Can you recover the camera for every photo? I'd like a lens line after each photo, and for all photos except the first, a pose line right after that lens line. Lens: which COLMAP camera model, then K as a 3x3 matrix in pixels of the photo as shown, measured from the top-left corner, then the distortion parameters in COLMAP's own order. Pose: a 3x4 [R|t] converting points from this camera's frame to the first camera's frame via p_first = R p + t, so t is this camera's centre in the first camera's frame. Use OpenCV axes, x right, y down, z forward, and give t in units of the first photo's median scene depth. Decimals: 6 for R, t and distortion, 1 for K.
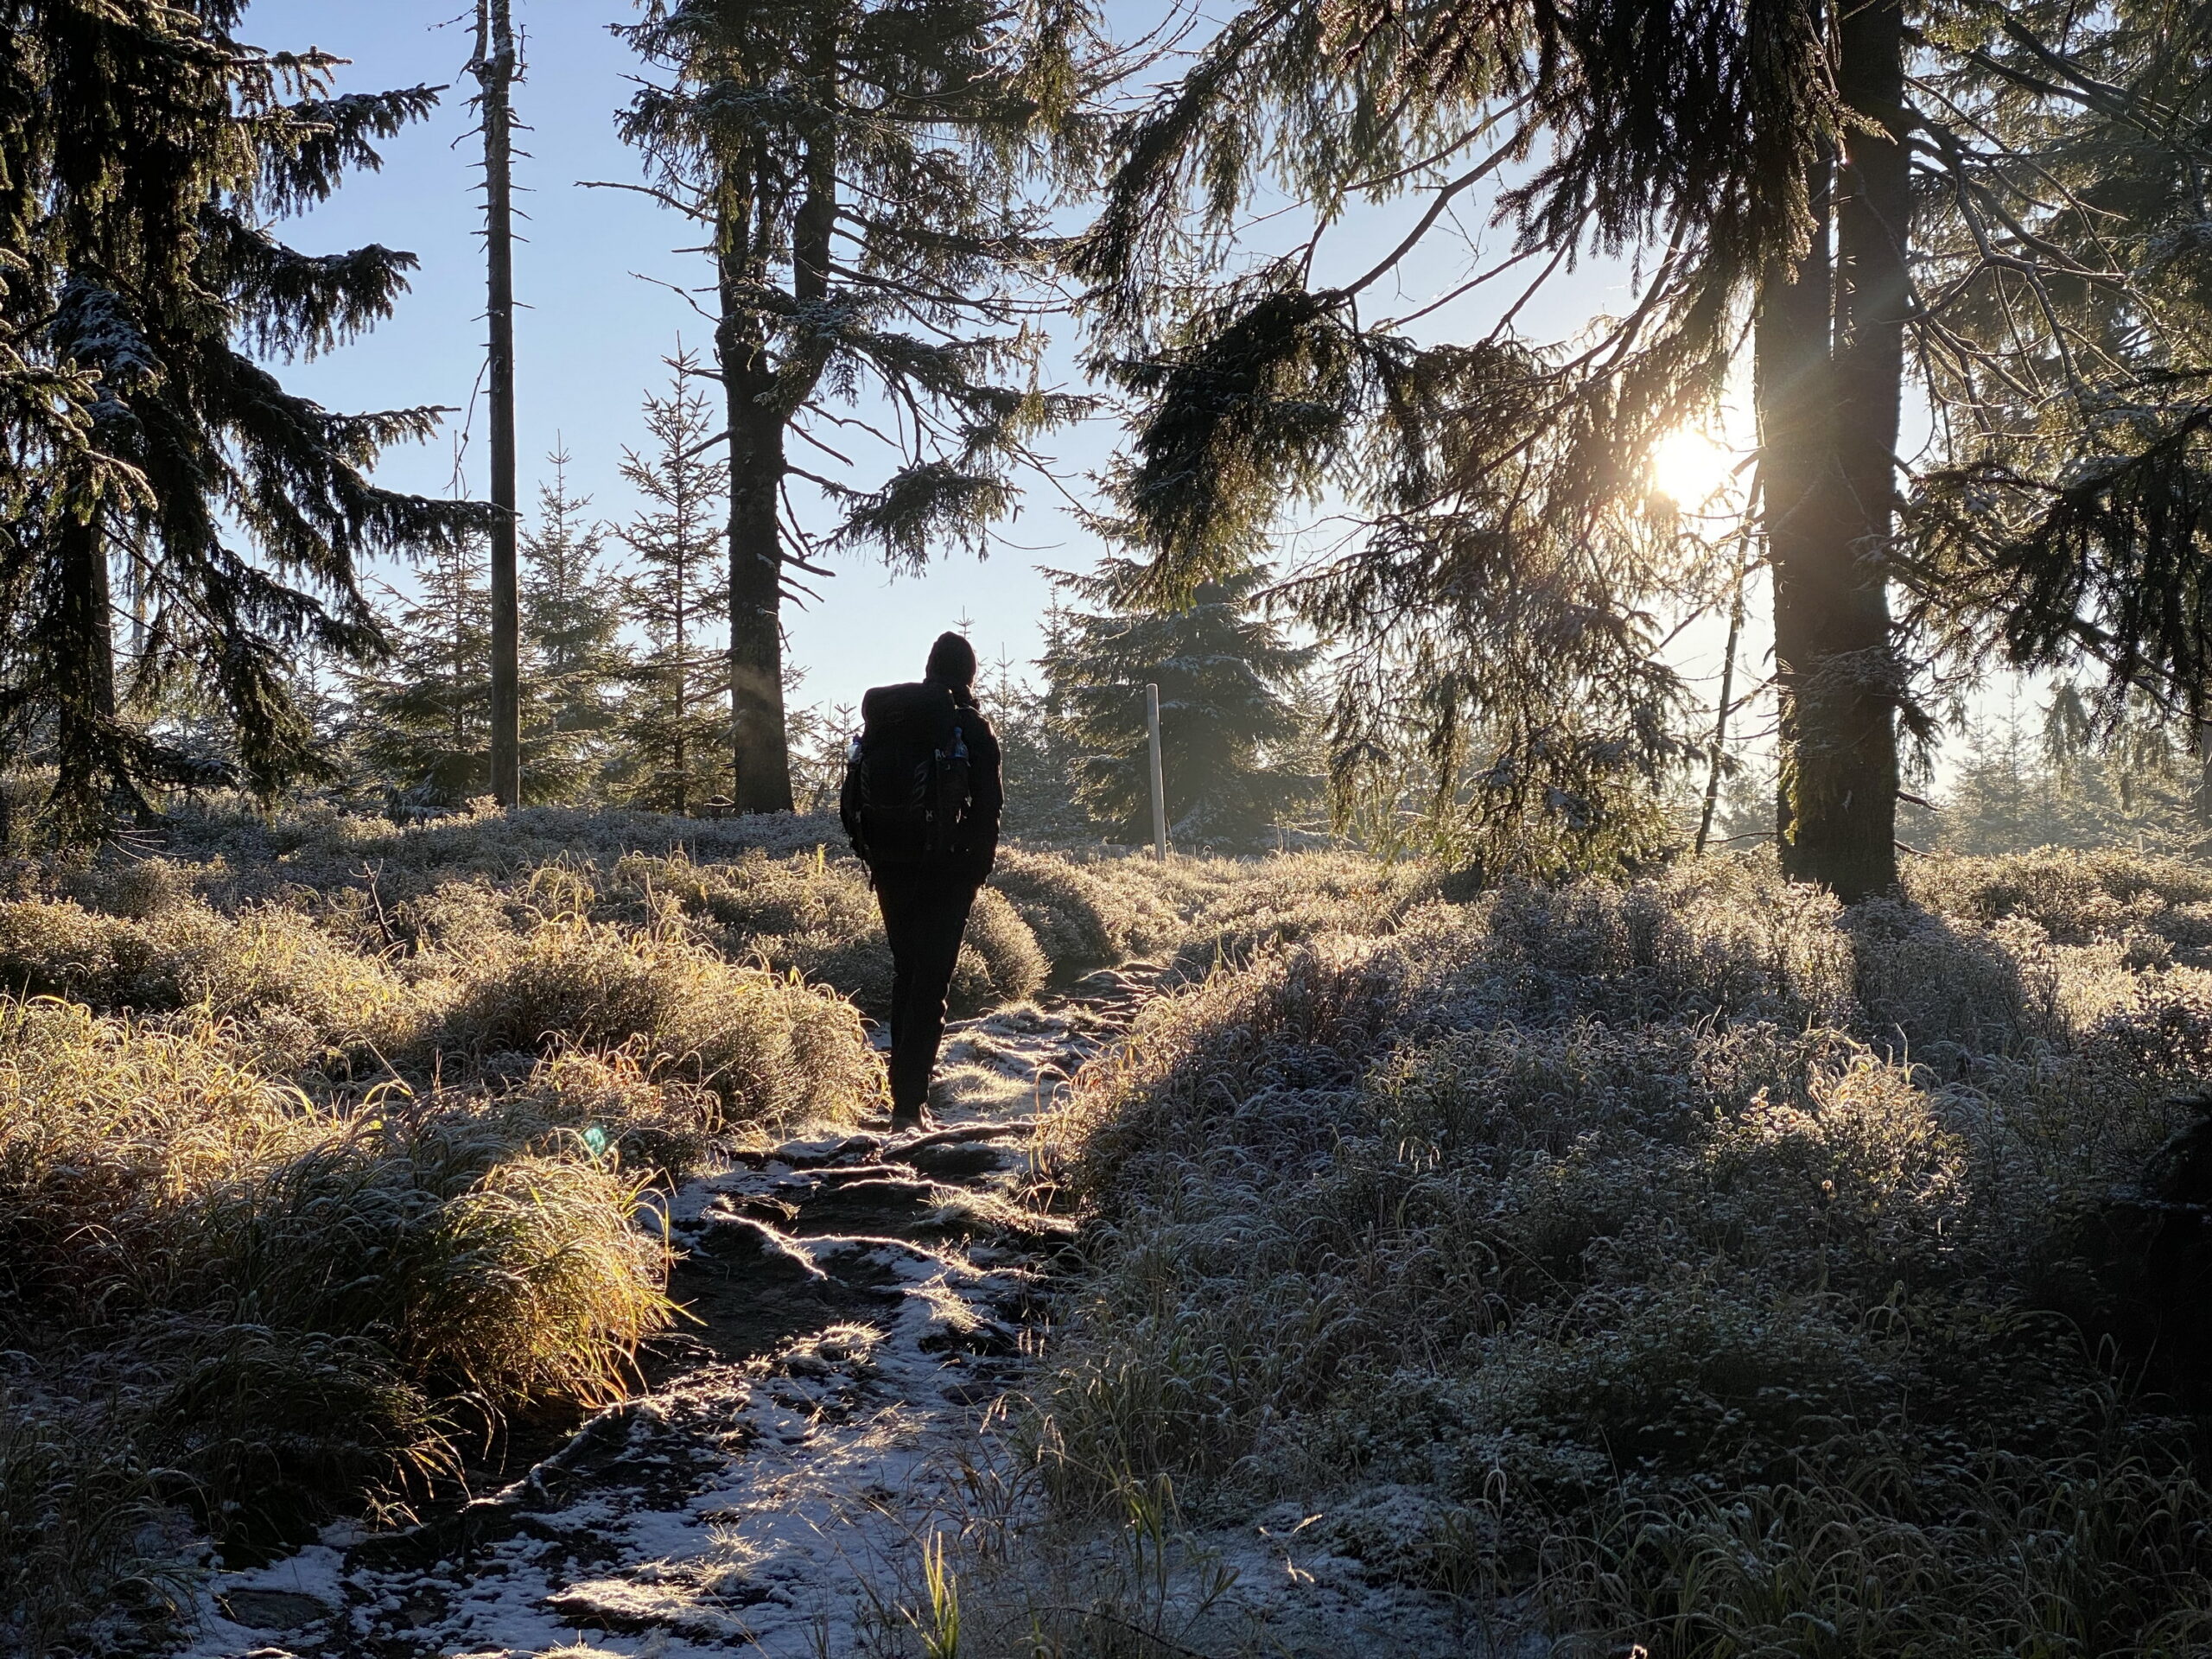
lens RADIAL K [[3309.3, 0, 1106.0], [0, 3309.3, 828.7], [0, 0, 1]] dist [0.202255, 0.000000]
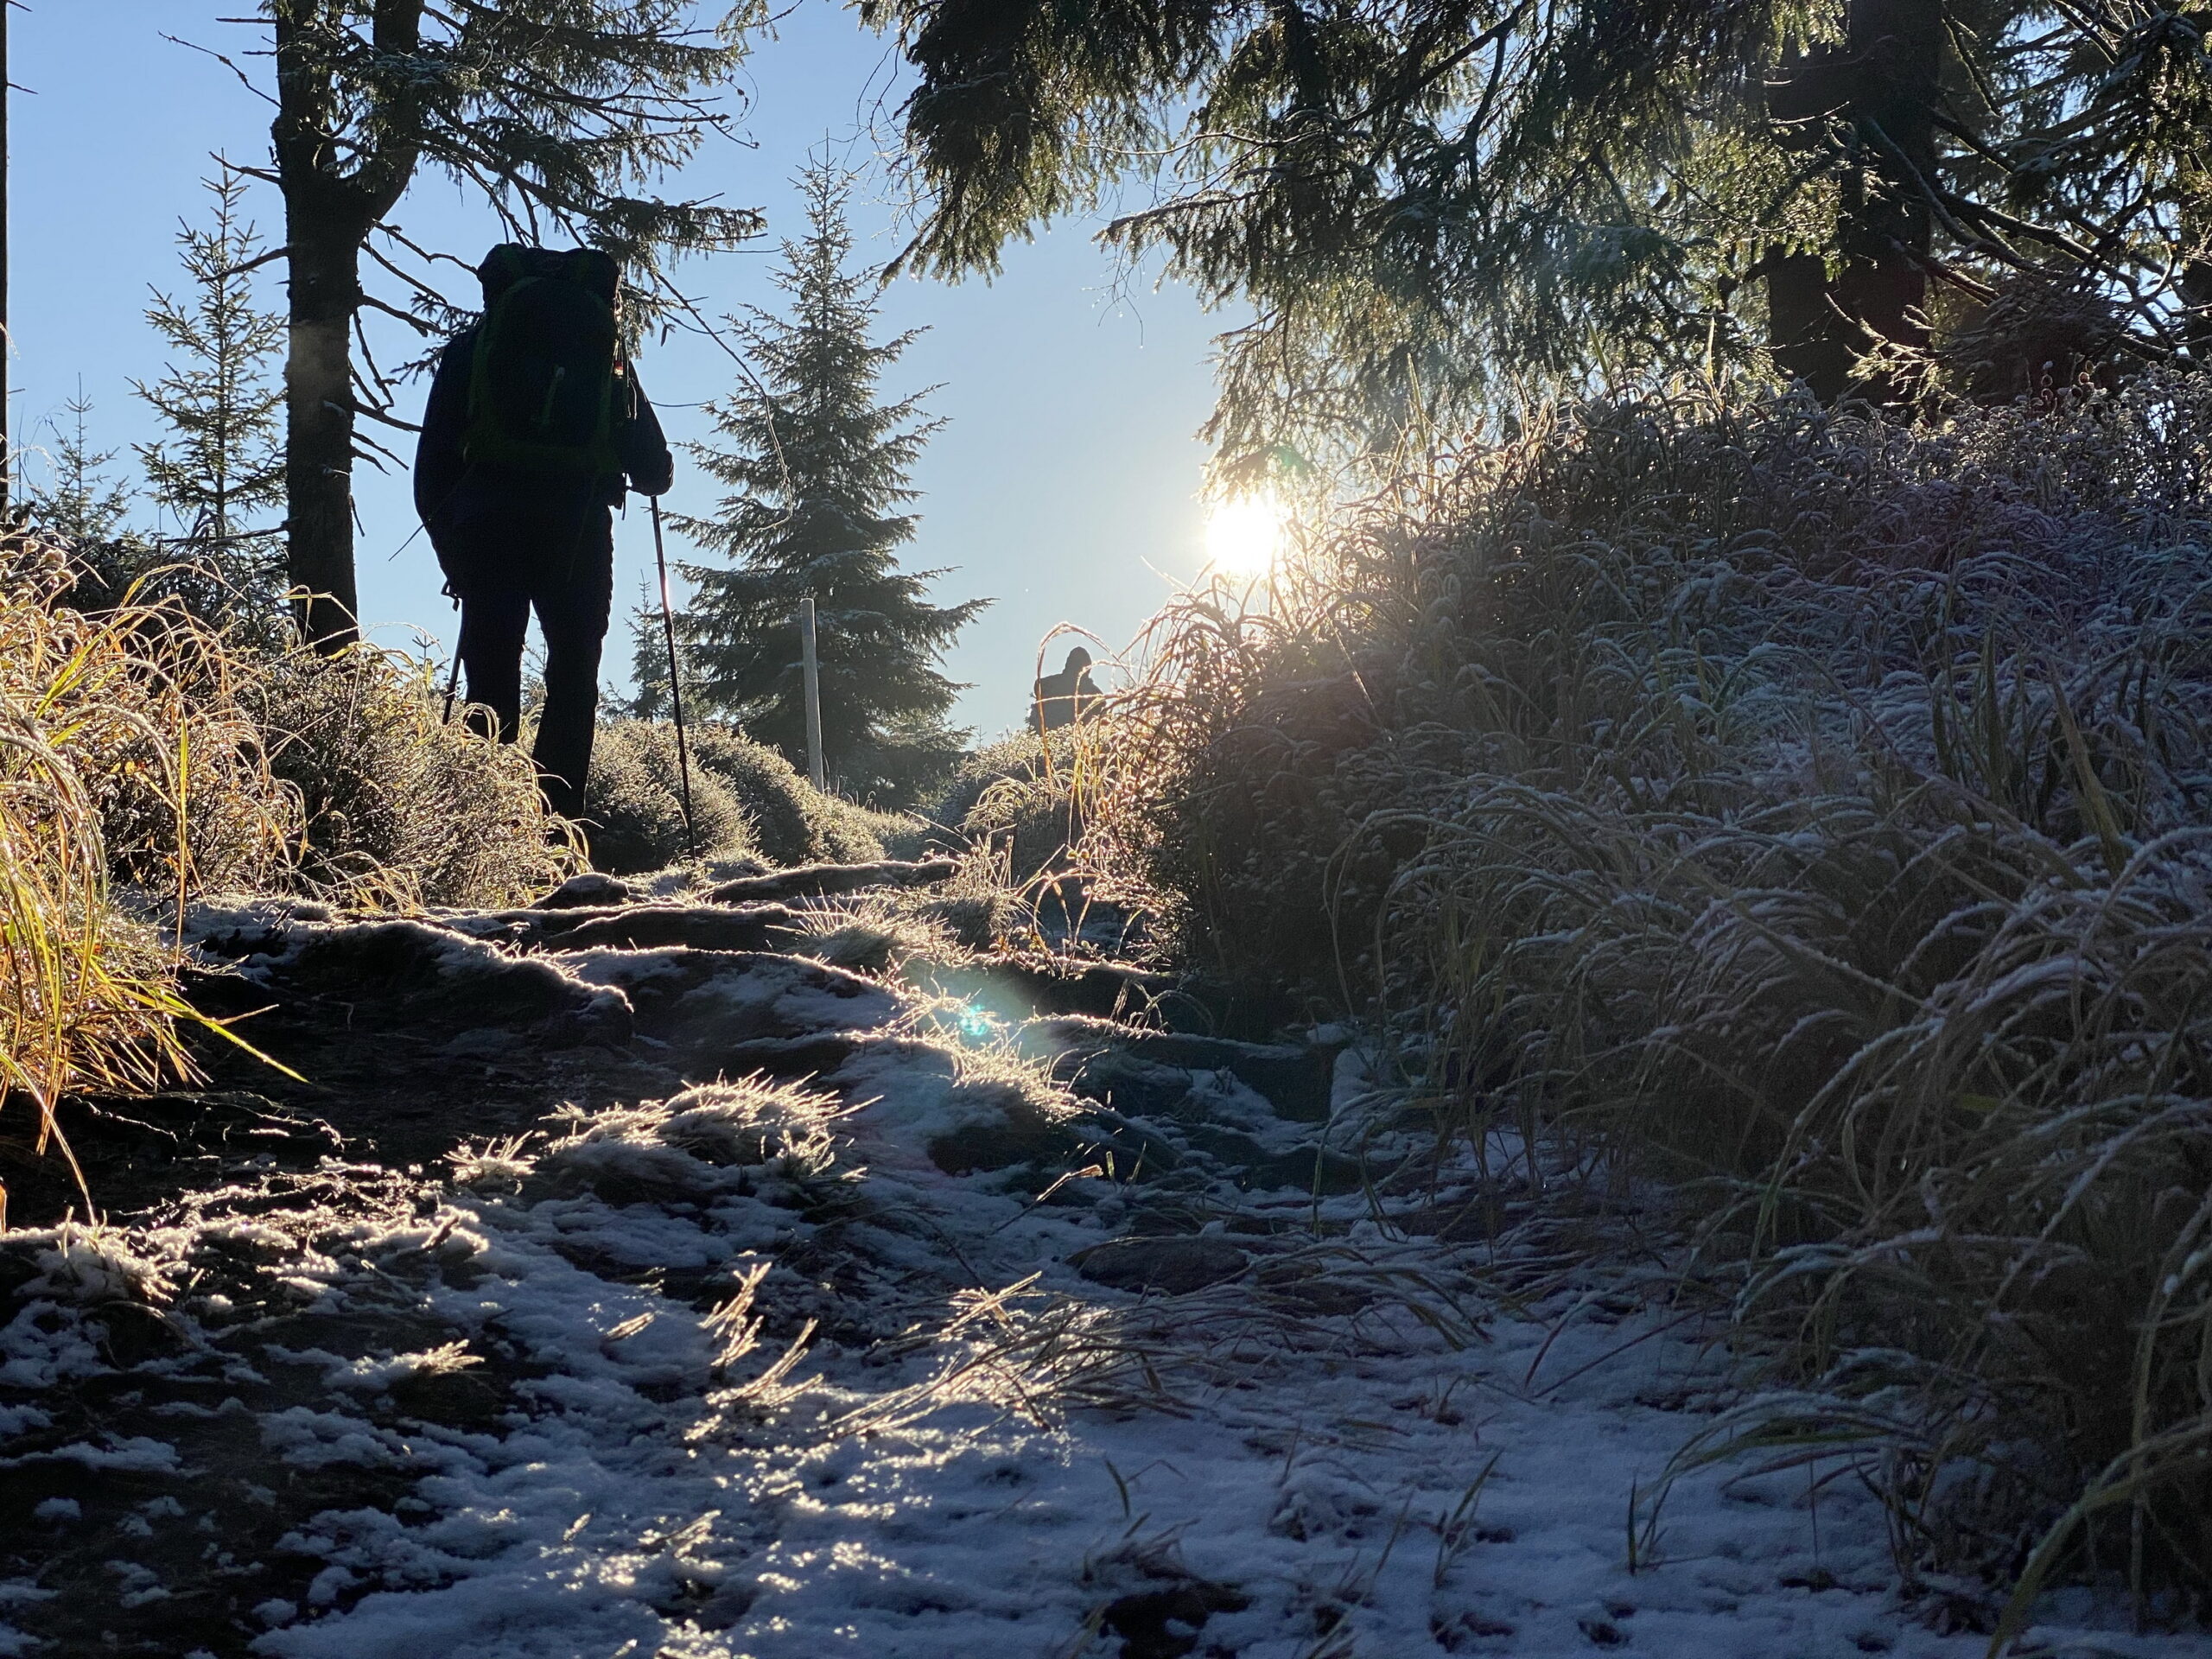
lens RADIAL K [[3309.3, 0, 1110.9], [0, 3309.3, 828.2], [0, 0, 1]] dist [0.202255, 0.000000]
pose [[0.991103, 0.014011, 0.132355, -0.022426], [-0.011360, 0.999720, -0.020764, 0.034221], [-0.132608, 0.019076, 0.990985, 0.174099]]
